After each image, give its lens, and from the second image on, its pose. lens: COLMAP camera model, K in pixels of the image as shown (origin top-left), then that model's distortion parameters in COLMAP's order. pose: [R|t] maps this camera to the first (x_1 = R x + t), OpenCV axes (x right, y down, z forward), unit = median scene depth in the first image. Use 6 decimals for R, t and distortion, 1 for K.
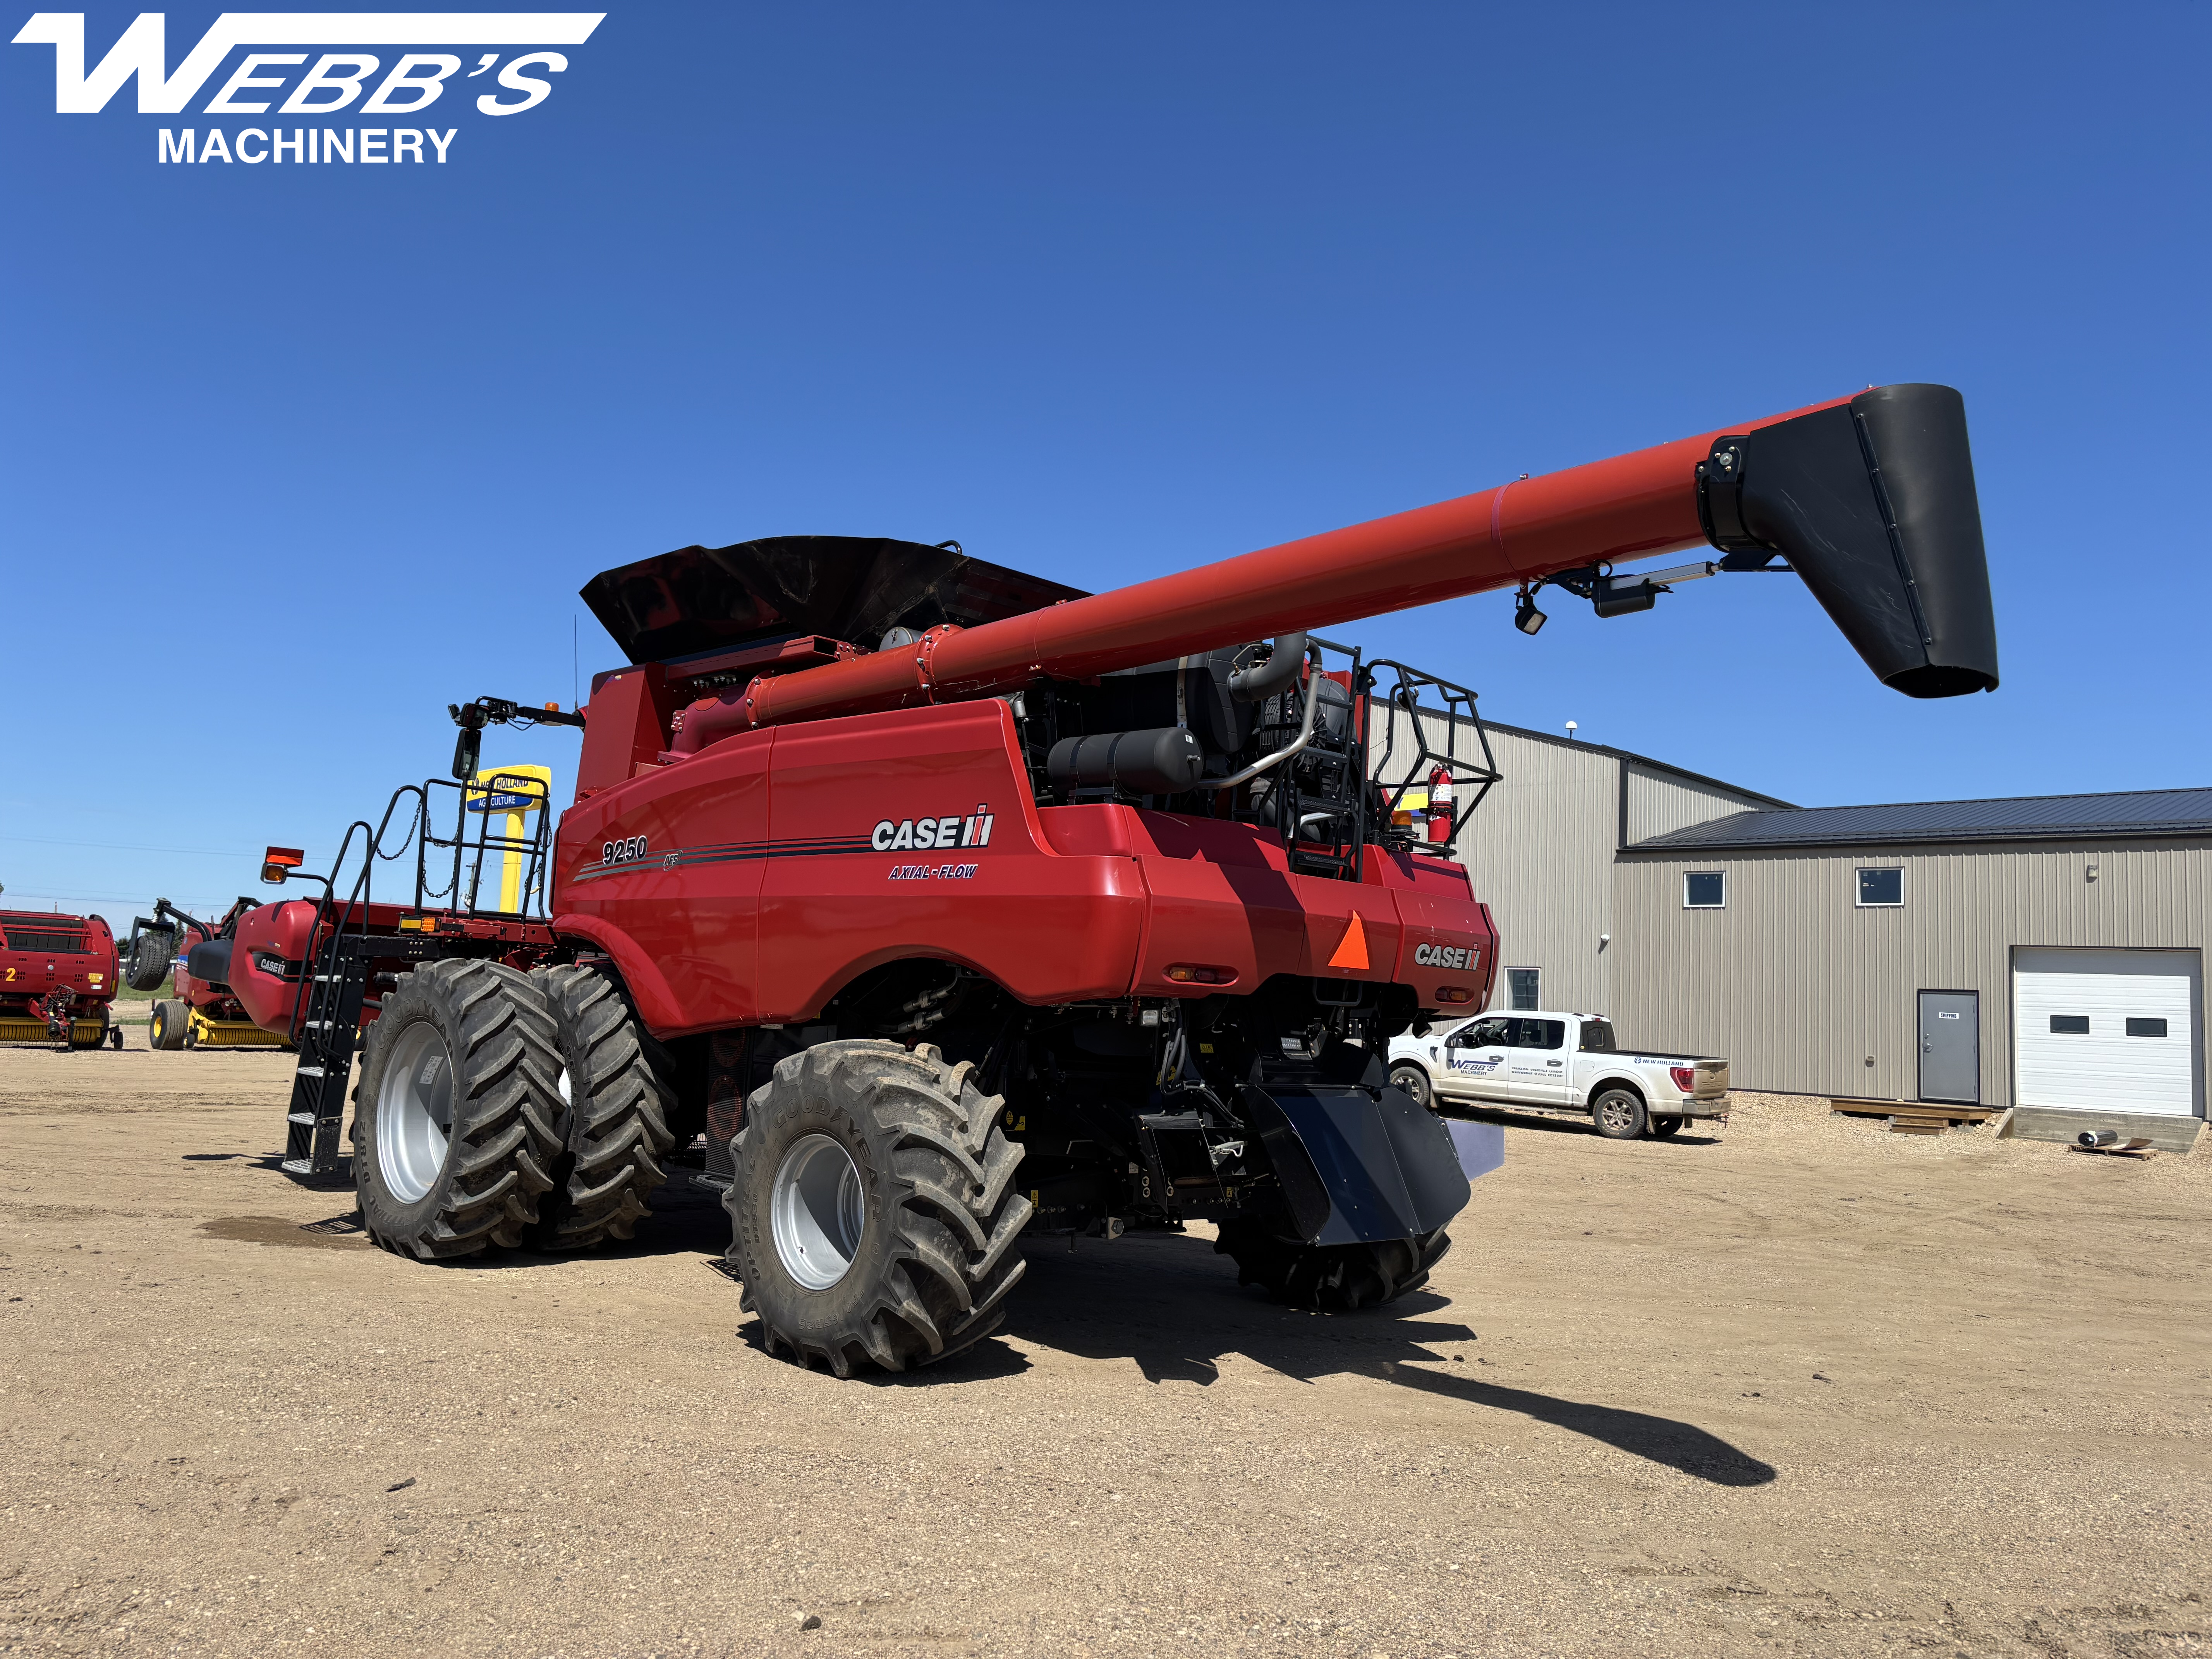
lens RADIAL K [[1629.8, 0, 1106.0], [0, 1629.8, 829.5], [0, 0, 1]] dist [0.002767, 0.000662]
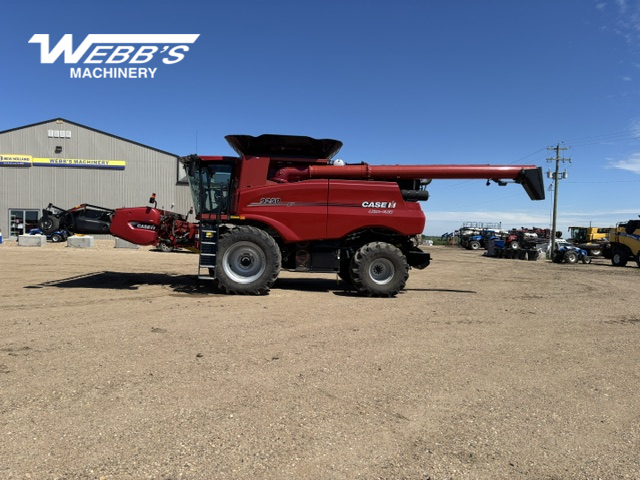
lens RADIAL K [[471.6, 0, 320.0], [0, 471.6, 240.0], [0, 0, 1]] dist [0.002767, 0.000662]
pose [[0.679973, -0.031595, 0.732556, -1.415015], [-0.079743, 0.989959, 0.116715, -0.049771], [-0.728888, -0.137779, 0.670626, 0.054538]]
